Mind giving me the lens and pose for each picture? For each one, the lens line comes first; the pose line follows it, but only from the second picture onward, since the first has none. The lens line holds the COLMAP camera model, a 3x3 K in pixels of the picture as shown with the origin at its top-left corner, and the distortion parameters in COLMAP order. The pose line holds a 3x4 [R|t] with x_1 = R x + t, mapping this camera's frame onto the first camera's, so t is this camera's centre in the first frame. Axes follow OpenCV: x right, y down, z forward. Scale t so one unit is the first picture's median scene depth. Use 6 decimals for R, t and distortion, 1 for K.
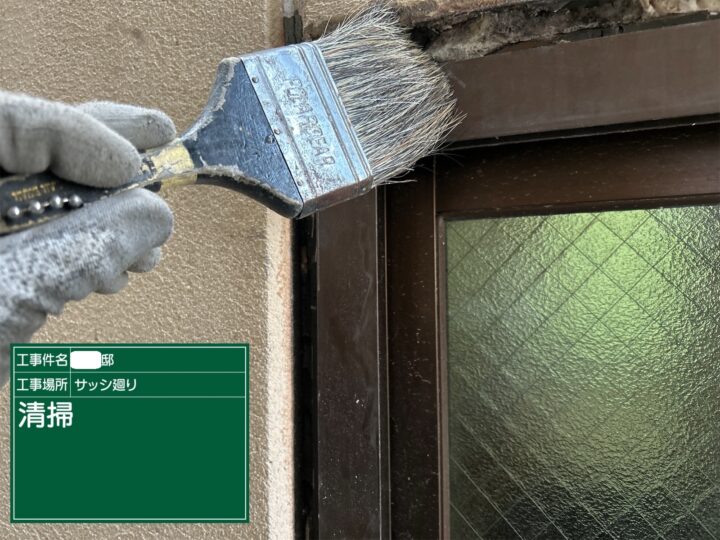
lens RADIAL K [[545.1, 0, 360.0], [0, 545.1, 270.0], [0, 0, 1]] dist [0.044205, -0.069405]
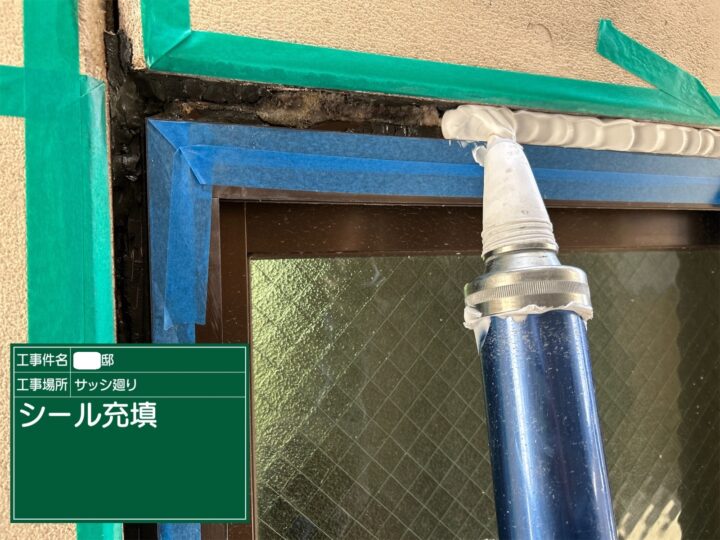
lens RADIAL K [[545.1, 0, 360.0], [0, 545.1, 270.0], [0, 0, 1]] dist [0.044205, -0.069405]
pose [[0.727894, -0.017285, 0.685472, -0.447216], [-0.011214, 0.999248, 0.037106, -0.119069], [-0.685598, -0.034697, 0.727153, 0.072936]]
